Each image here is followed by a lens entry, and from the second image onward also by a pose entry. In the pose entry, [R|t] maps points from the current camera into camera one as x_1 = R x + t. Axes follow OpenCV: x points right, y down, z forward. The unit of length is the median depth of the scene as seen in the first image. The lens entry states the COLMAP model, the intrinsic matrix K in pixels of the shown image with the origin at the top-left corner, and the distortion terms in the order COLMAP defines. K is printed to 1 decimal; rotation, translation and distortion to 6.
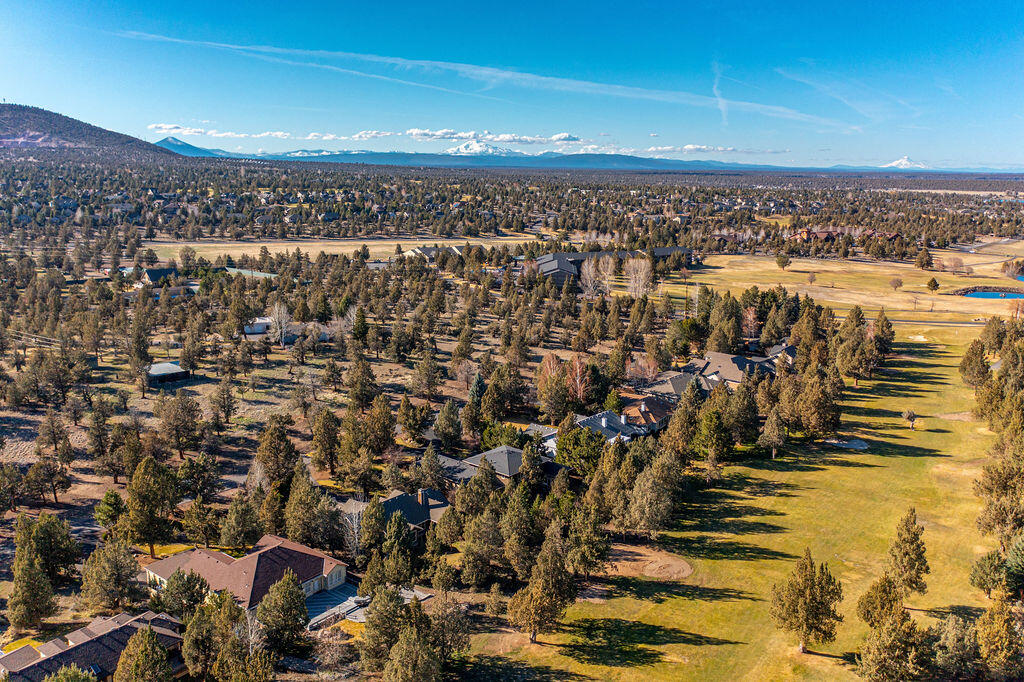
lens RADIAL K [[809.5, 0, 519.6], [0, 809.5, 347.6], [0, 0, 1]] dist [-0.006635, 0.009469]
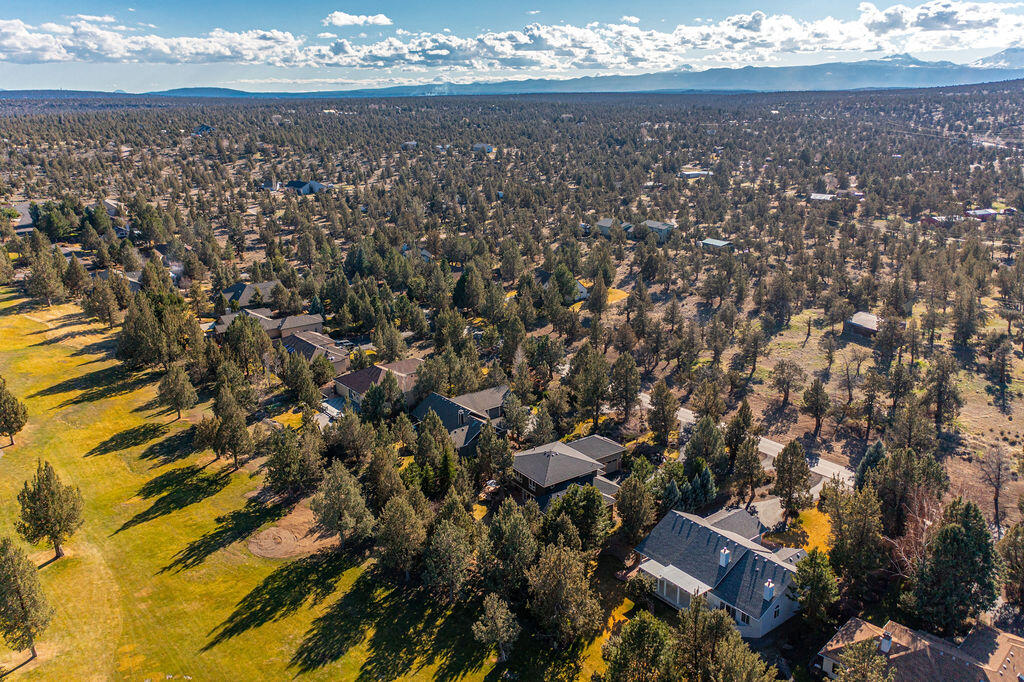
lens RADIAL K [[809.5, 0, 522.0], [0, 809.5, 338.3], [0, 0, 1]] dist [-0.006635, 0.009469]
pose [[-0.217755, 0.272958, -0.937058, 0.741946], [-0.207065, 0.925321, 0.317657, -0.239332], [0.953786, 0.263203, -0.144973, 1.071511]]
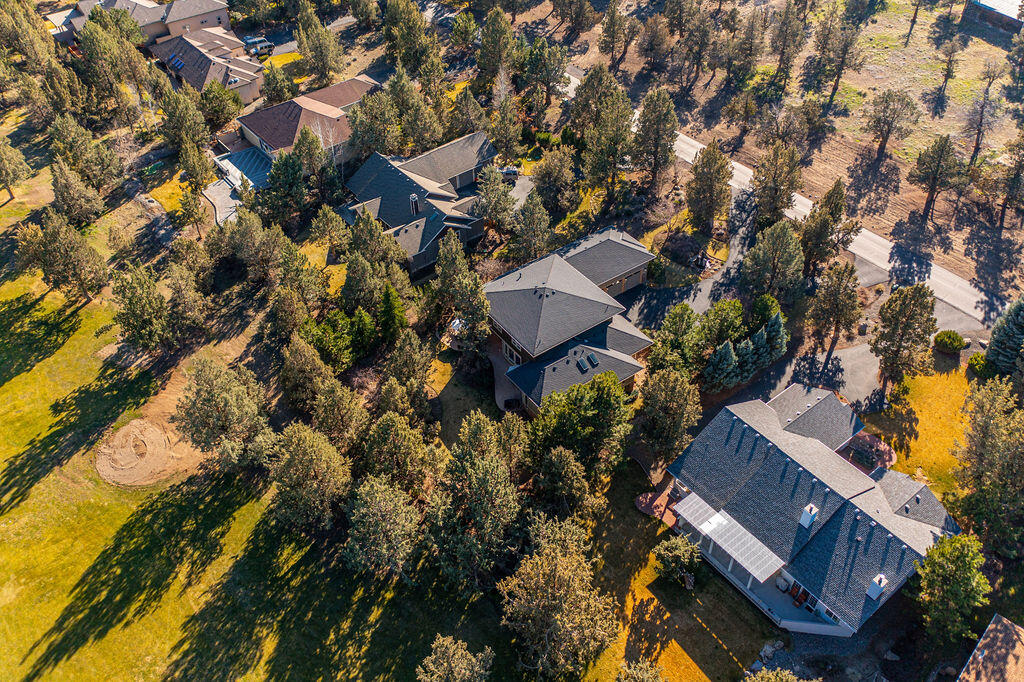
lens RADIAL K [[809.5, 0, 515.4], [0, 809.5, 333.4], [0, 0, 1]] dist [-0.006635, 0.009469]
pose [[-0.219952, 0.660667, -0.717733, 0.407489], [-0.197855, 0.690246, 0.695999, -0.232443], [0.955235, 0.295094, -0.021105, 1.011322]]
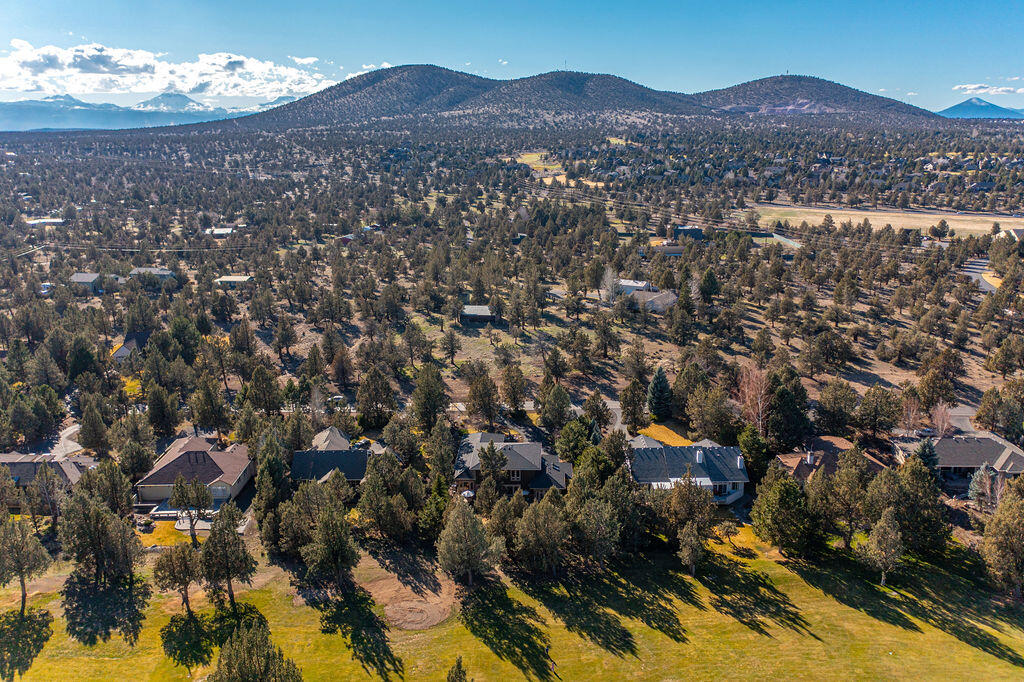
lens RADIAL K [[809.5, 0, 524.5], [0, 809.5, 321.2], [0, 0, 1]] dist [-0.006635, 0.009469]
pose [[0.643516, 0.161740, -0.748149, 0.668215], [-0.152195, 0.984941, 0.082021, -0.091117], [0.750149, 0.061082, 0.658442, 0.406777]]
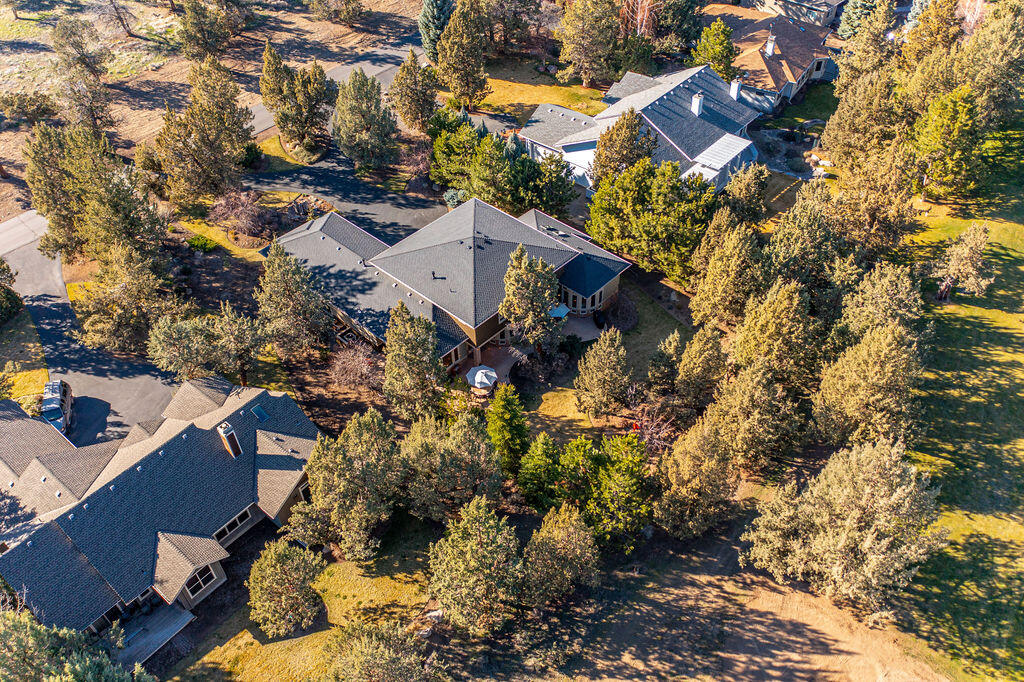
lens RADIAL K [[809.5, 0, 519.6], [0, 809.5, 331.8], [0, 0, 1]] dist [-0.006635, 0.009469]
pose [[0.999202, -0.007682, -0.039190, 0.023972], [0.026644, 0.859215, 0.510921, -0.042503], [0.029748, -0.511558, 0.858734, 0.630505]]
